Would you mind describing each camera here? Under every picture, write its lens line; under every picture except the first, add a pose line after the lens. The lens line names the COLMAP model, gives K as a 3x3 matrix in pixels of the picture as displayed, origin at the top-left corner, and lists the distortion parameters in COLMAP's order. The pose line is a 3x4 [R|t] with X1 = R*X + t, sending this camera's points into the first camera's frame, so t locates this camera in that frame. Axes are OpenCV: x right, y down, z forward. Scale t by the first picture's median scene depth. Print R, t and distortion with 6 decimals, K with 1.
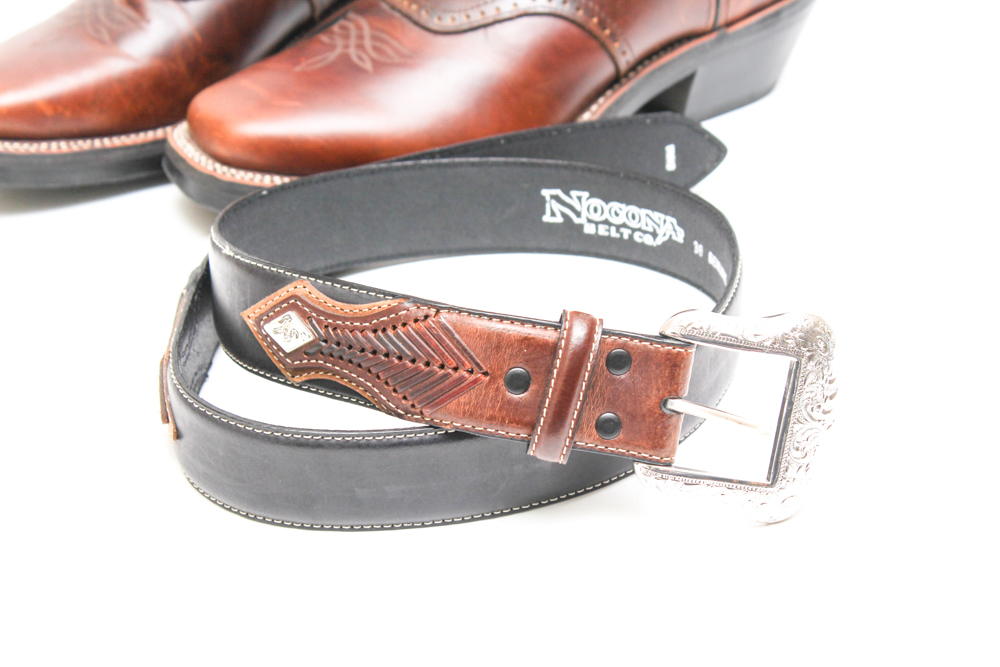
lens RADIAL K [[2467.8, 0, 500.0], [0, 2467.8, 333.5], [0, 0, 1]] dist [0.004960, 1.074575]
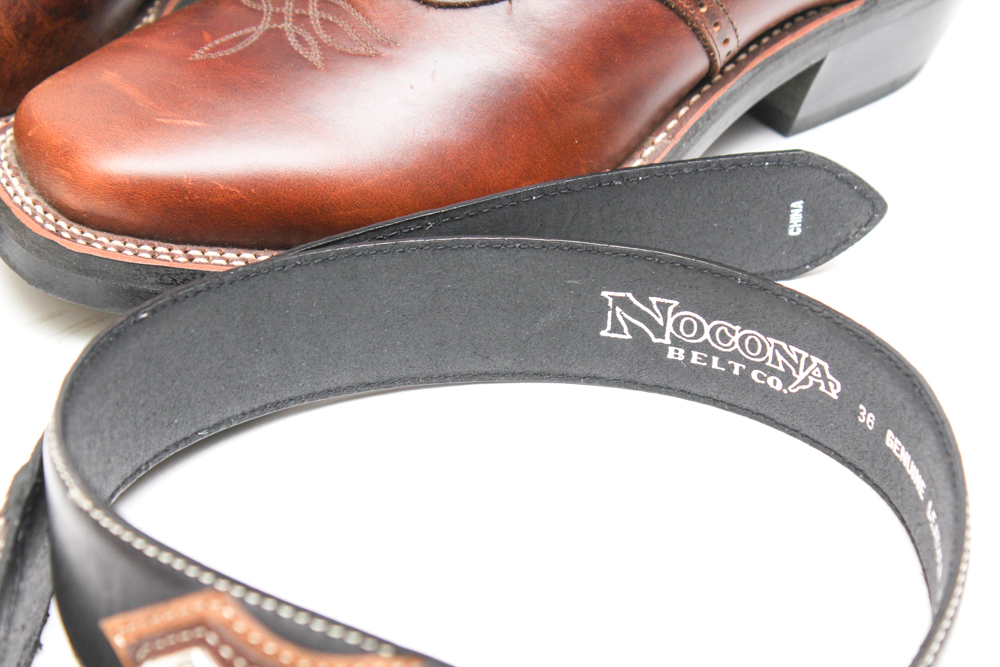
lens RADIAL K [[2467.8, 0, 500.0], [0, 2467.8, 333.5], [0, 0, 1]] dist [0.004960, 1.074575]
pose [[0.997643, 0.027219, 0.062983, -0.045423], [-0.035207, 0.990965, 0.129419, -0.124076], [-0.058891, -0.131331, 0.989588, 0.394211]]
